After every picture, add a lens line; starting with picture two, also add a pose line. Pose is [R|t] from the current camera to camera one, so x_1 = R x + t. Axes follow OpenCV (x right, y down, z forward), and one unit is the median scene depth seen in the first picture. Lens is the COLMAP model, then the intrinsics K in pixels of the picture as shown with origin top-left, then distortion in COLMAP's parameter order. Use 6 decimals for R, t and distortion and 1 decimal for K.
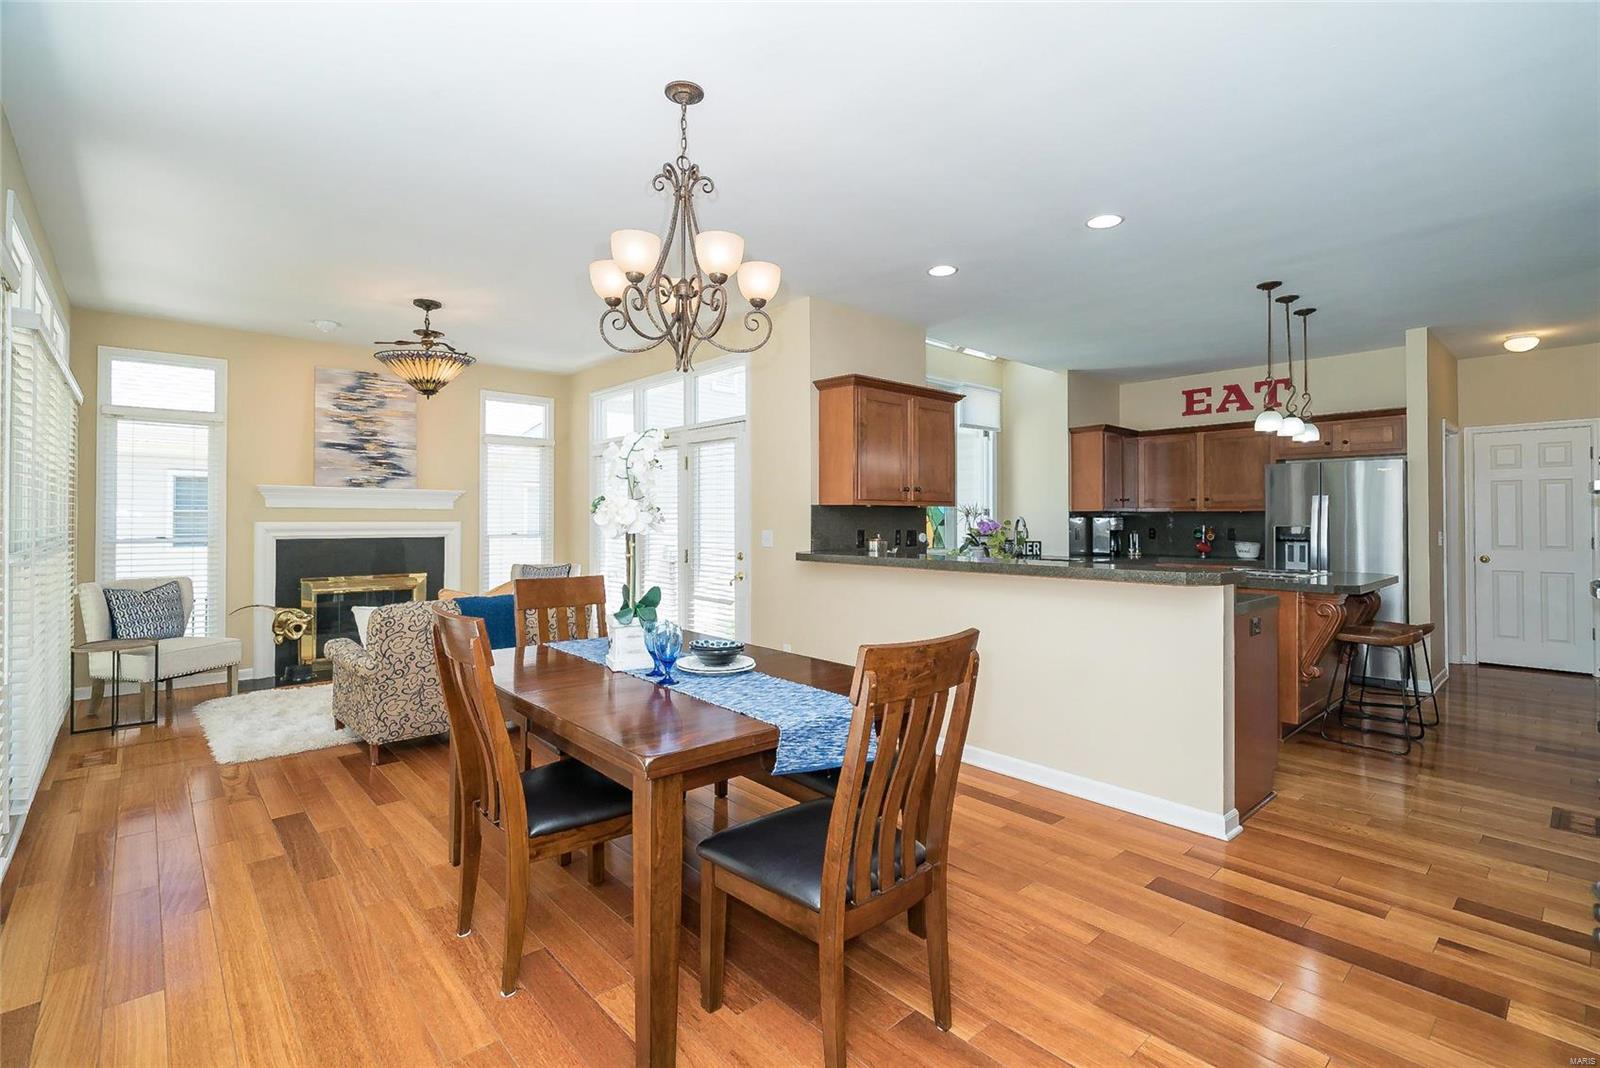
lens RADIAL K [[728.6, 0, 786.2], [0, 728.6, 510.7], [0, 0, 1]] dist [-0.007707, 0.002535]
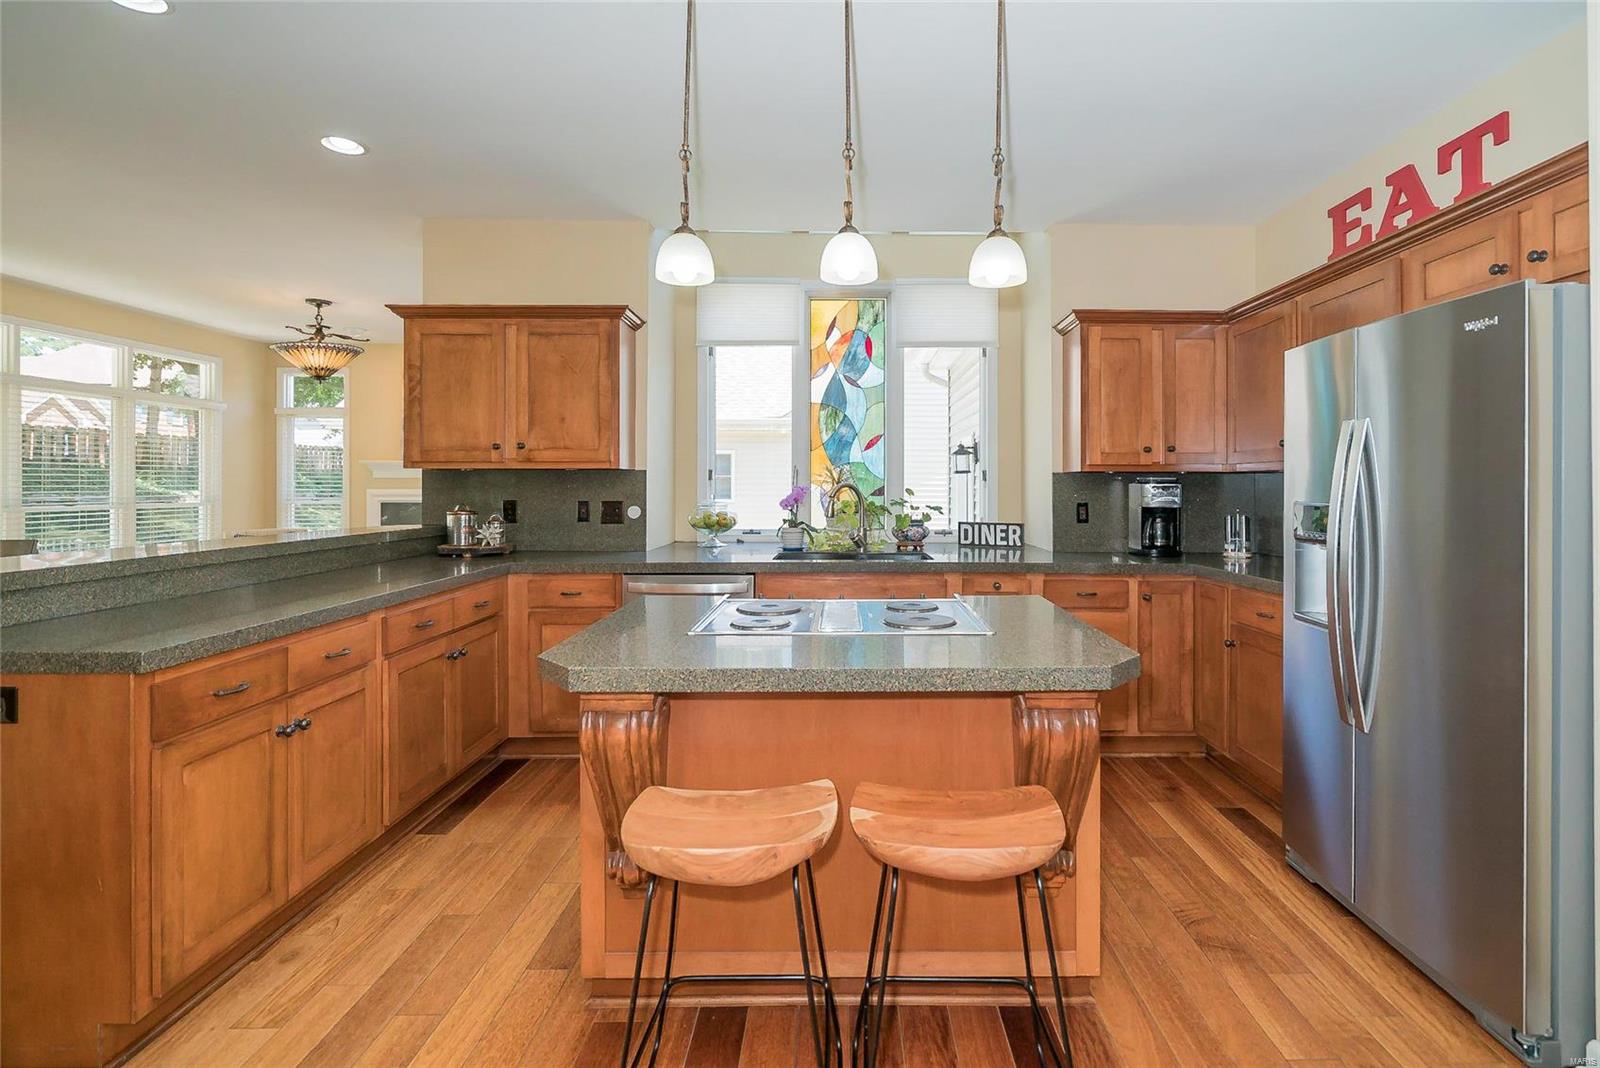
lens RADIAL K [[728.6, 0, 853.6], [0, 728.6, 483.7], [0, 0, 1]] dist [-0.007707, 0.002535]
pose [[0.760052, -0.002249, -0.649859, 0.731070], [0.008243, 0.999947, 0.006180, 0.005435], [0.649810, -0.010054, 0.760030, 0.530506]]
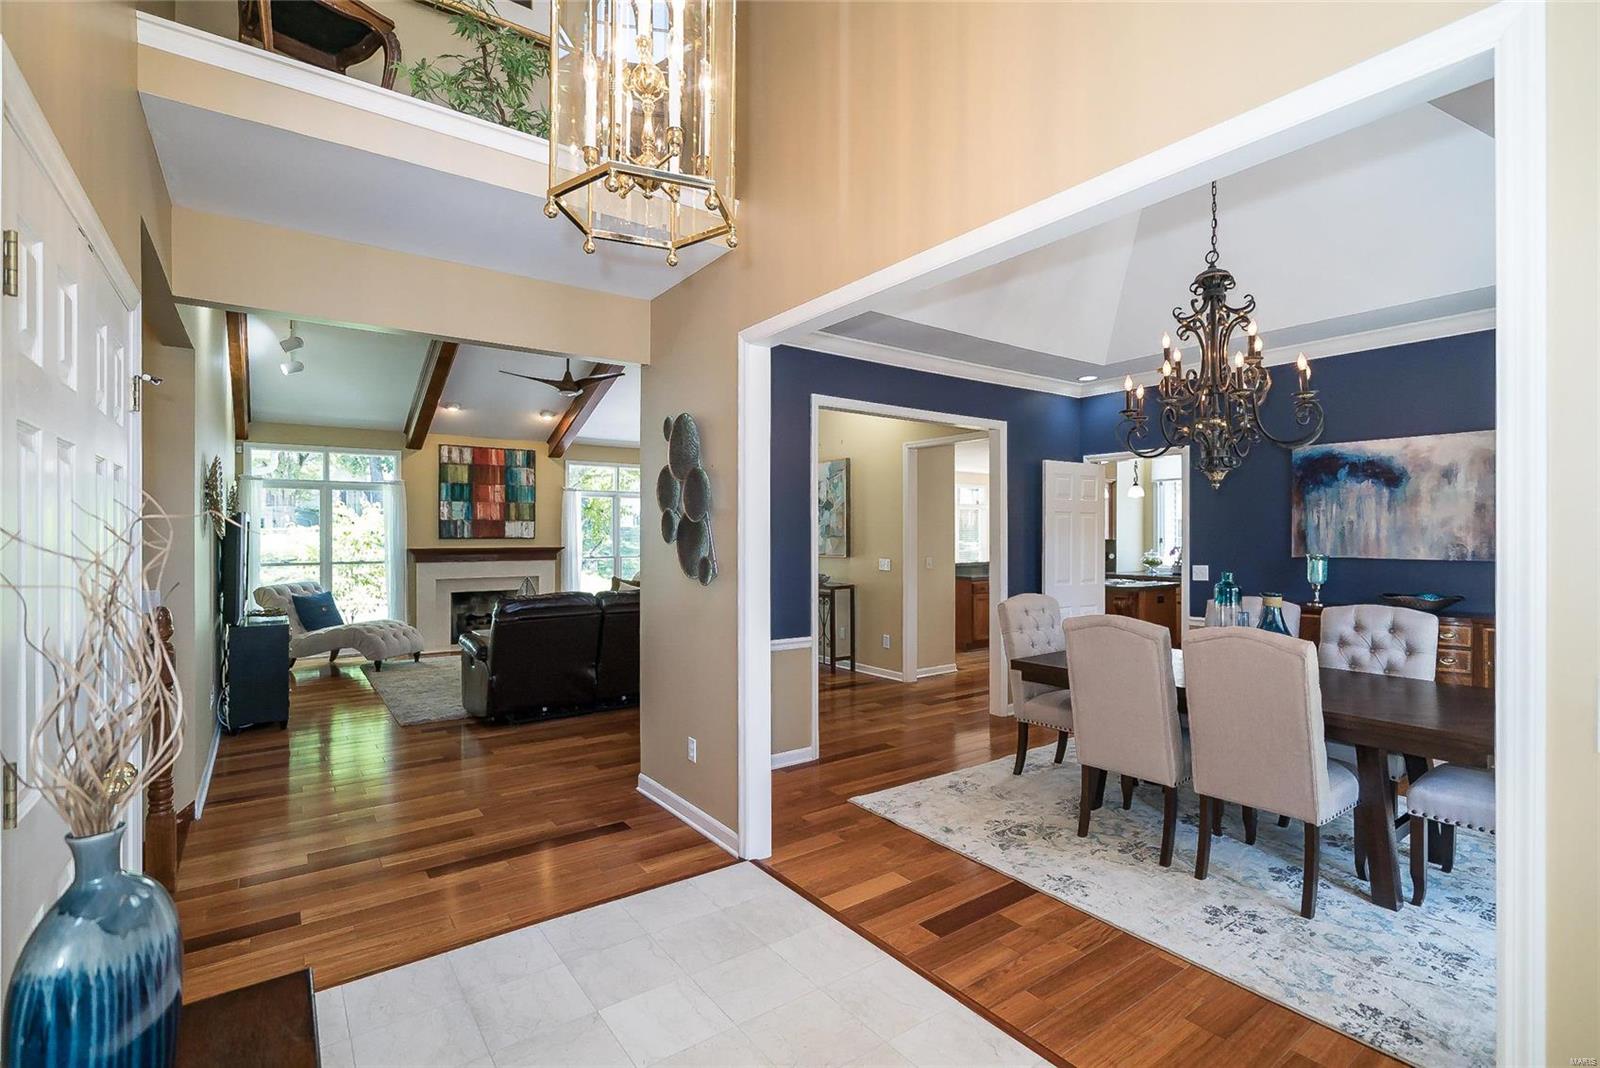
lens RADIAL K [[728.6, 0, 796.7], [0, 728.6, 529.5], [0, 0, 1]] dist [-0.007707, 0.002535]
pose [[-0.083087, -0.011057, -0.996481, 1.822476], [0.012909, 0.999843, -0.012171, -0.014298], [0.996459, -0.013875, -0.082932, 0.336543]]
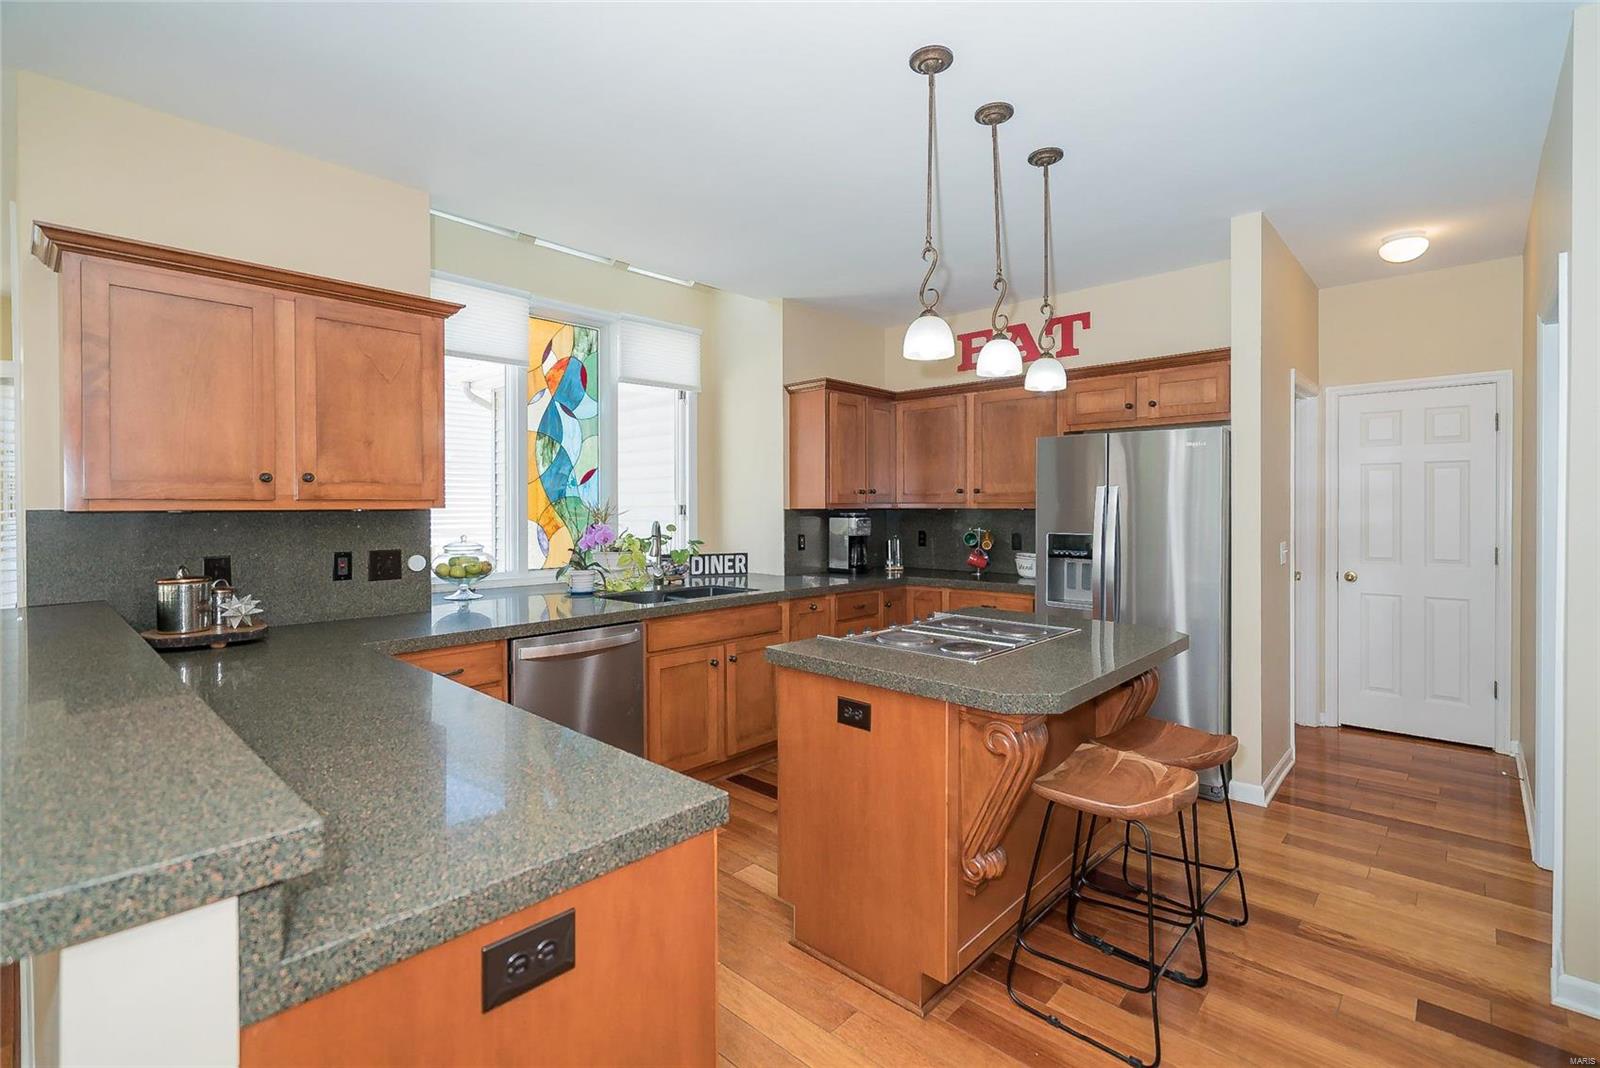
lens RADIAL K [[728.6, 0, 787.5], [0, 728.6, 512.0], [0, 0, 1]] dist [-0.007707, 0.002535]
pose [[0.995912, -0.005737, 0.090146, 0.377152], [0.003918, 0.999785, 0.020353, -0.011391], [-0.090243, -0.019916, 0.995721, 0.370732]]
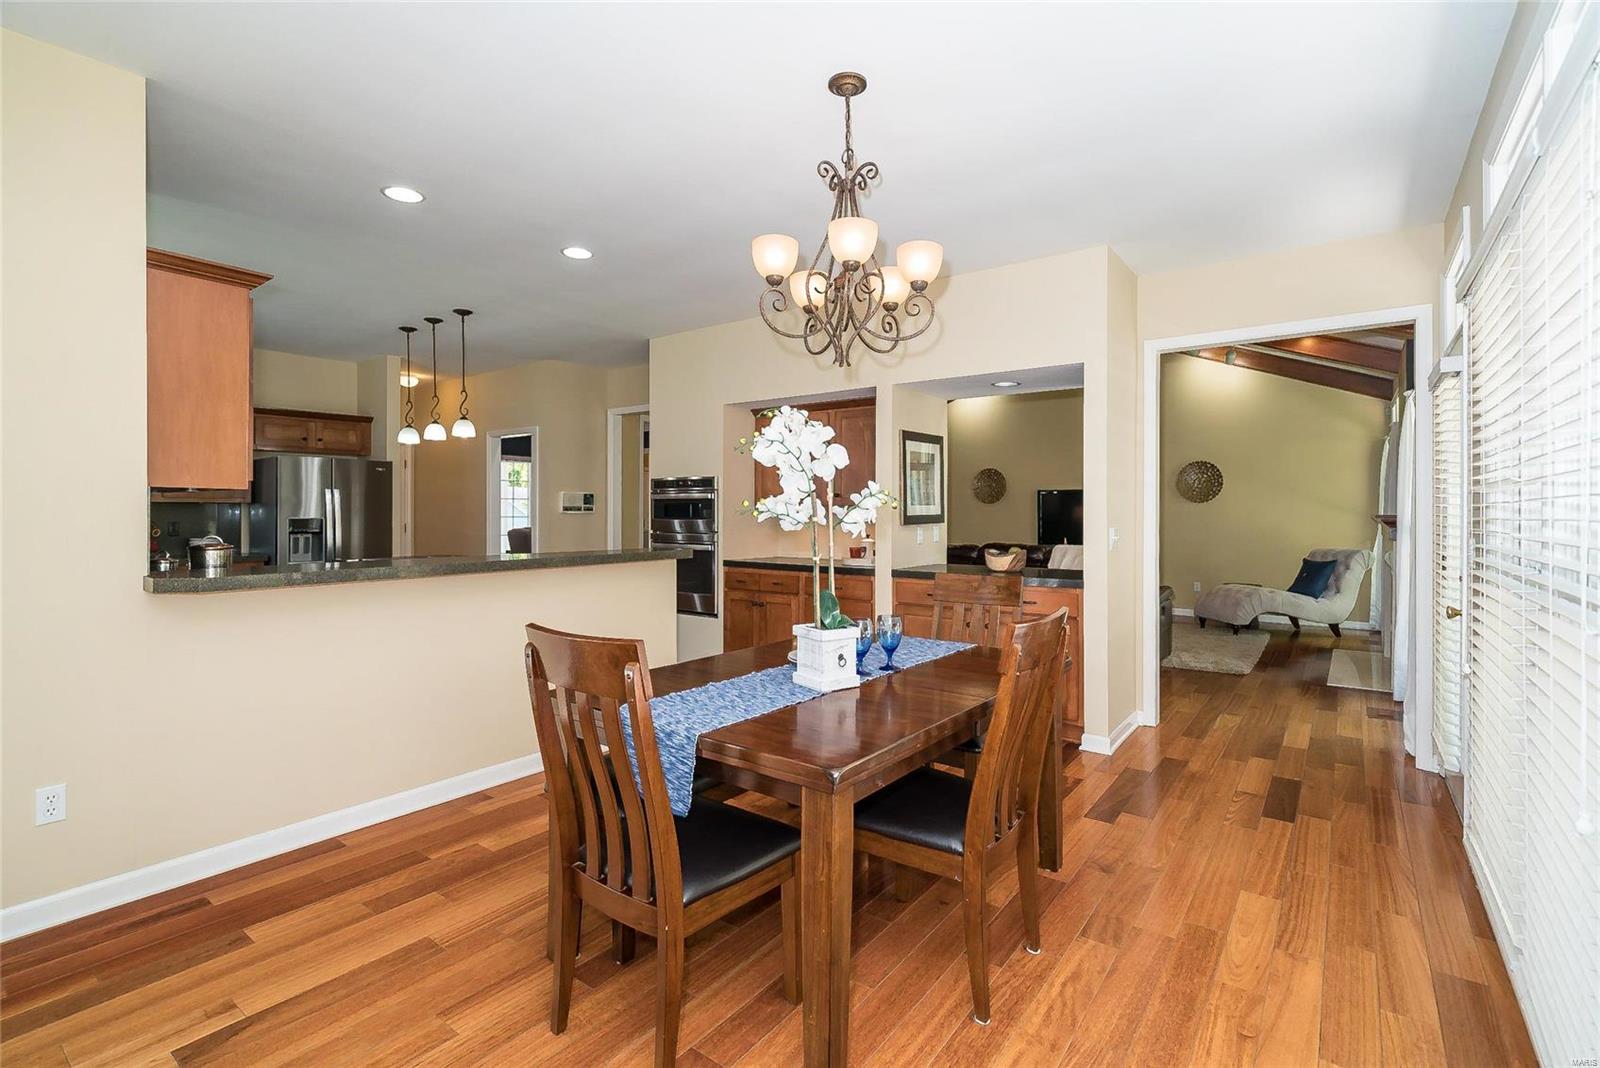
lens RADIAL K [[728.6, 0, 818.1], [0, 728.6, 520.5], [0, 0, 1]] dist [-0.007707, 0.002535]
pose [[-0.219981, -0.015631, 0.975379, -0.440956], [-0.012629, 0.999833, 0.013175, 0.001975], [-0.975422, -0.009419, -0.220141, 0.503532]]
